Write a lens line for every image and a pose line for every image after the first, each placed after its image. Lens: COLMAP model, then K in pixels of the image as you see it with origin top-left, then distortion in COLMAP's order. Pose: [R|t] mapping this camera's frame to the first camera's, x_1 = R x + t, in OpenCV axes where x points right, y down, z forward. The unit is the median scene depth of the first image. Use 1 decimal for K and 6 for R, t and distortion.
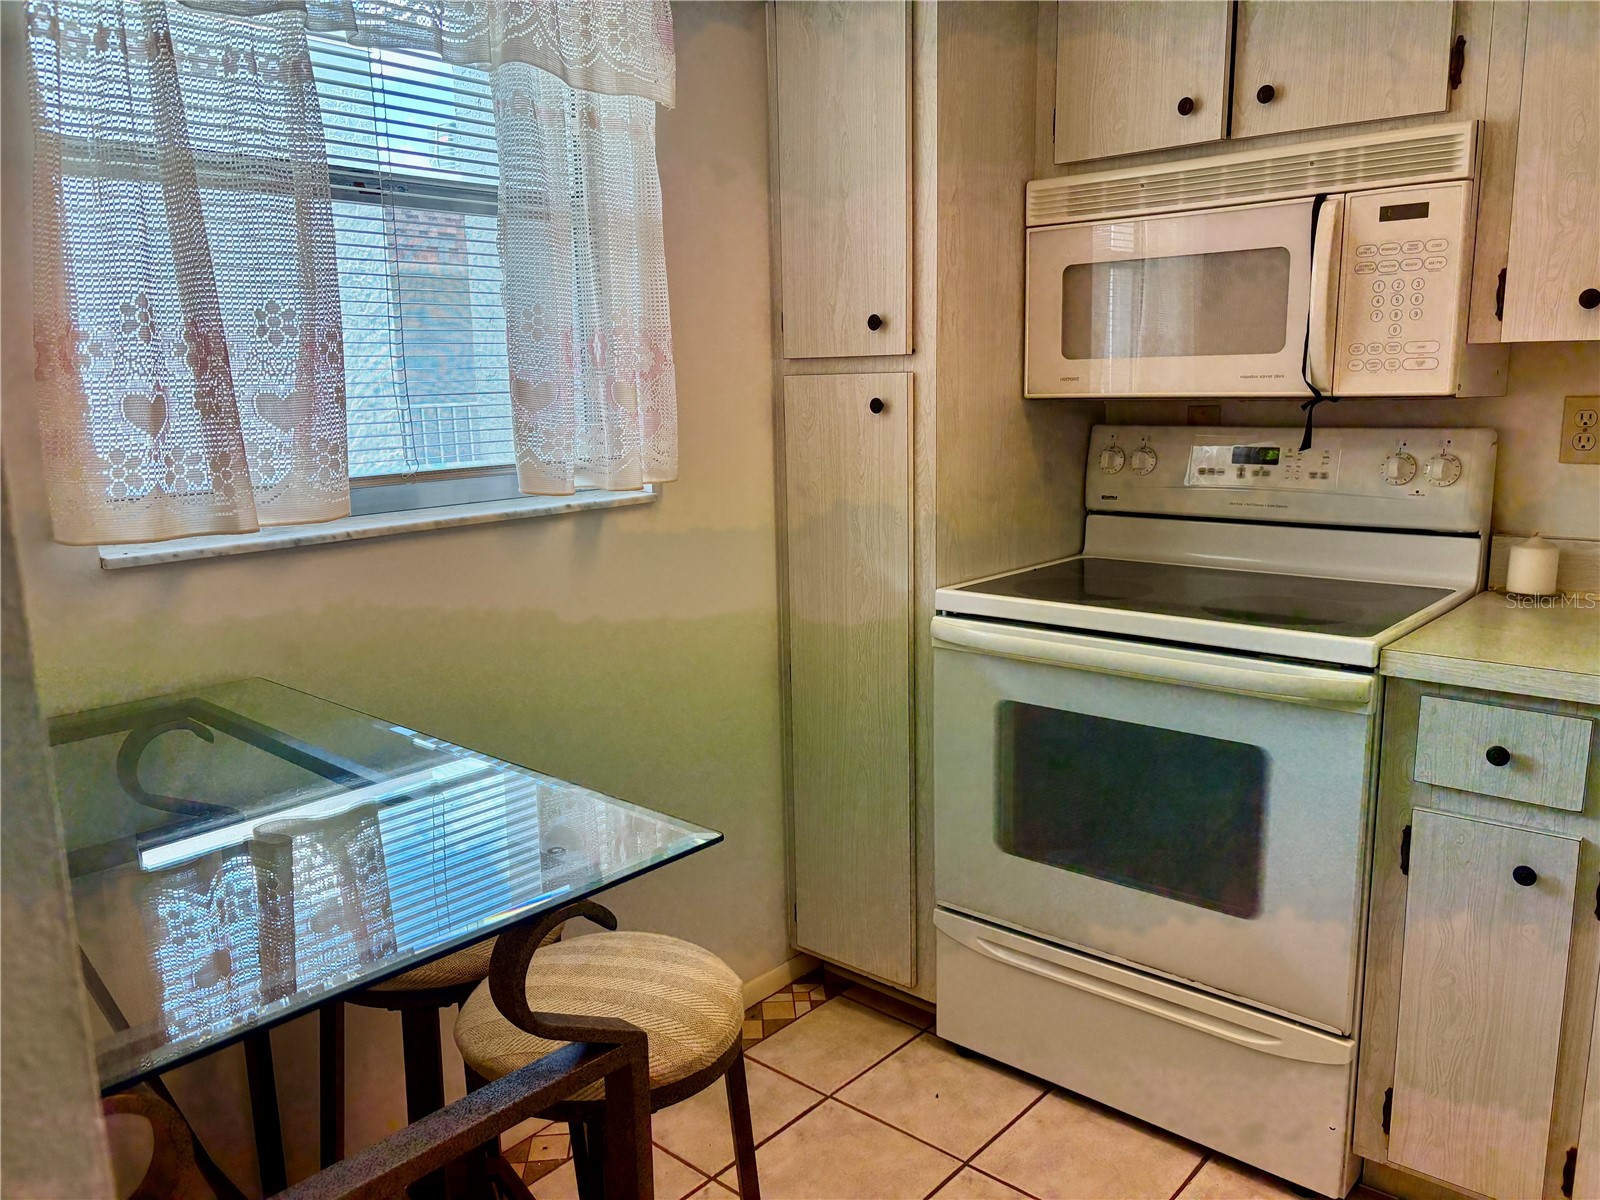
lens RADIAL K [[1213.5, 0, 800.6], [0, 1213.5, 605.8], [0, 0, 1]] dist [0.100629, -0.146358]
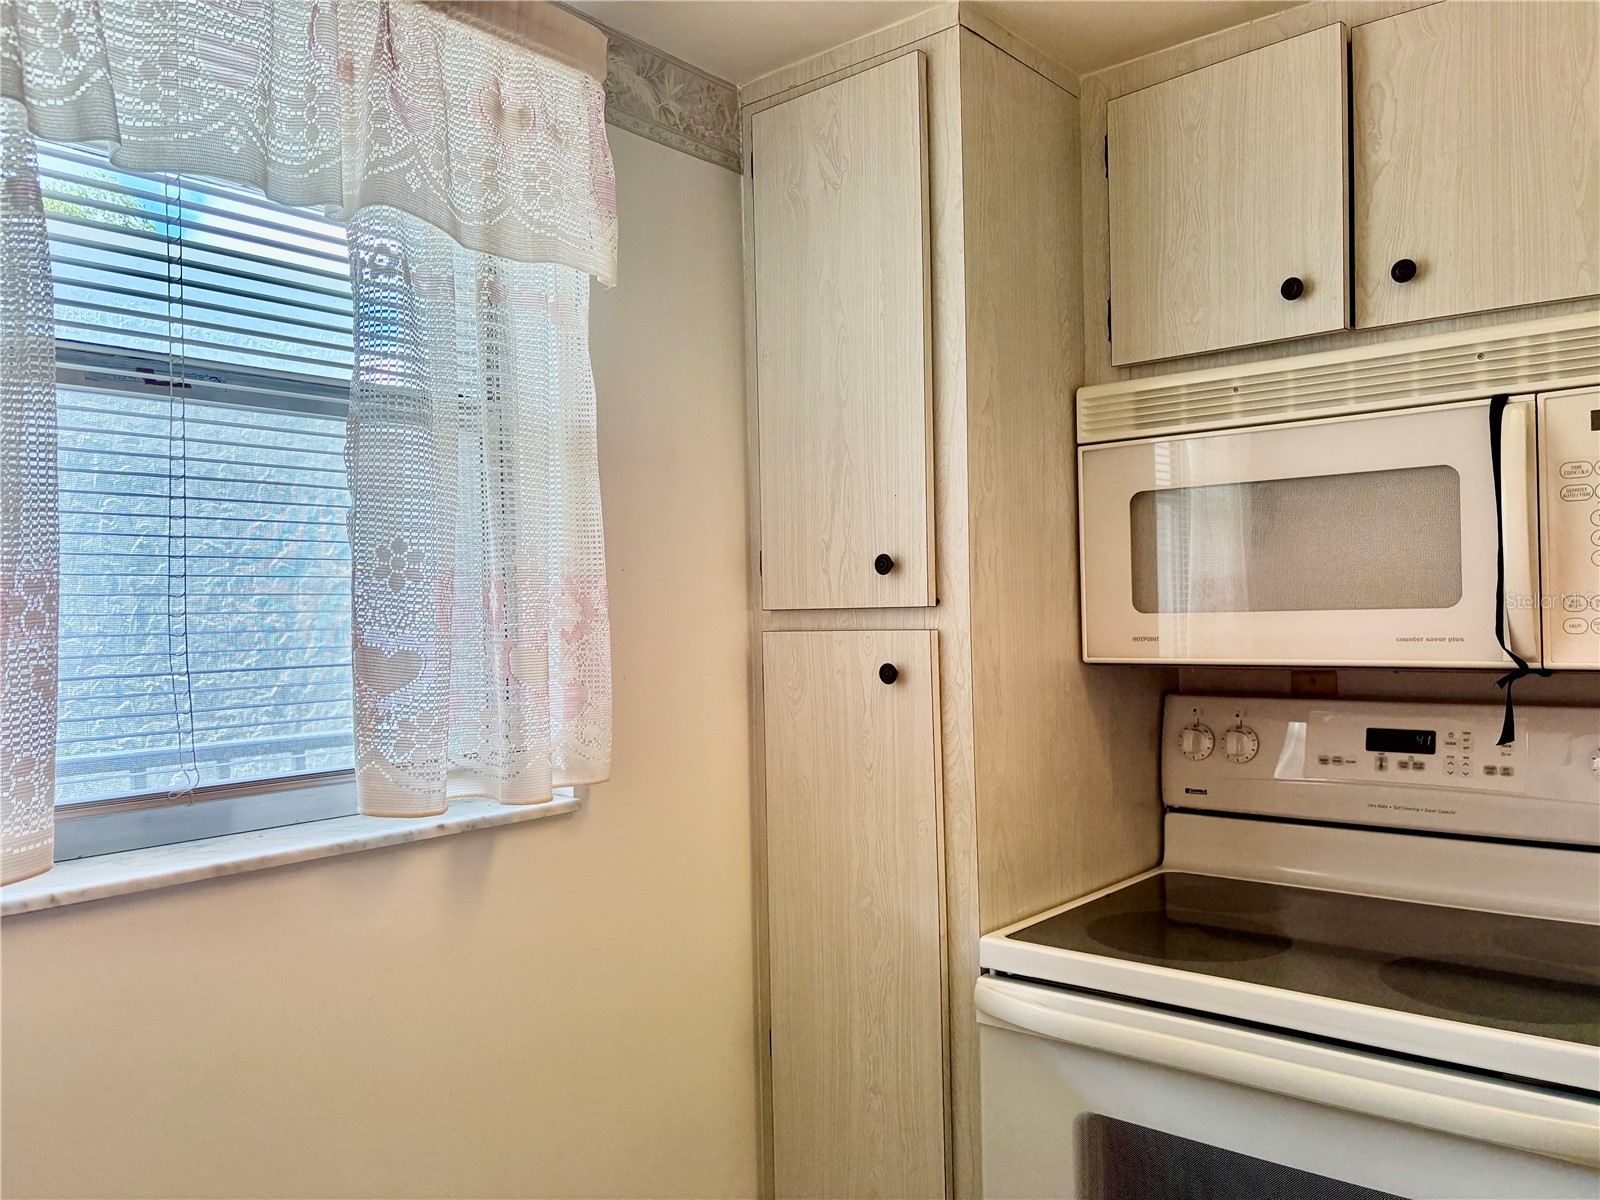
lens RADIAL K [[1213.5, 0, 800.6], [0, 1213.5, 605.8], [0, 0, 1]] dist [0.100629, -0.146358]
pose [[0.999922, -0.000849, 0.012468, 0.000551], [0.003264, 0.980791, -0.195034, -0.064101], [-0.012063, 0.195059, 0.980717, 0.284661]]
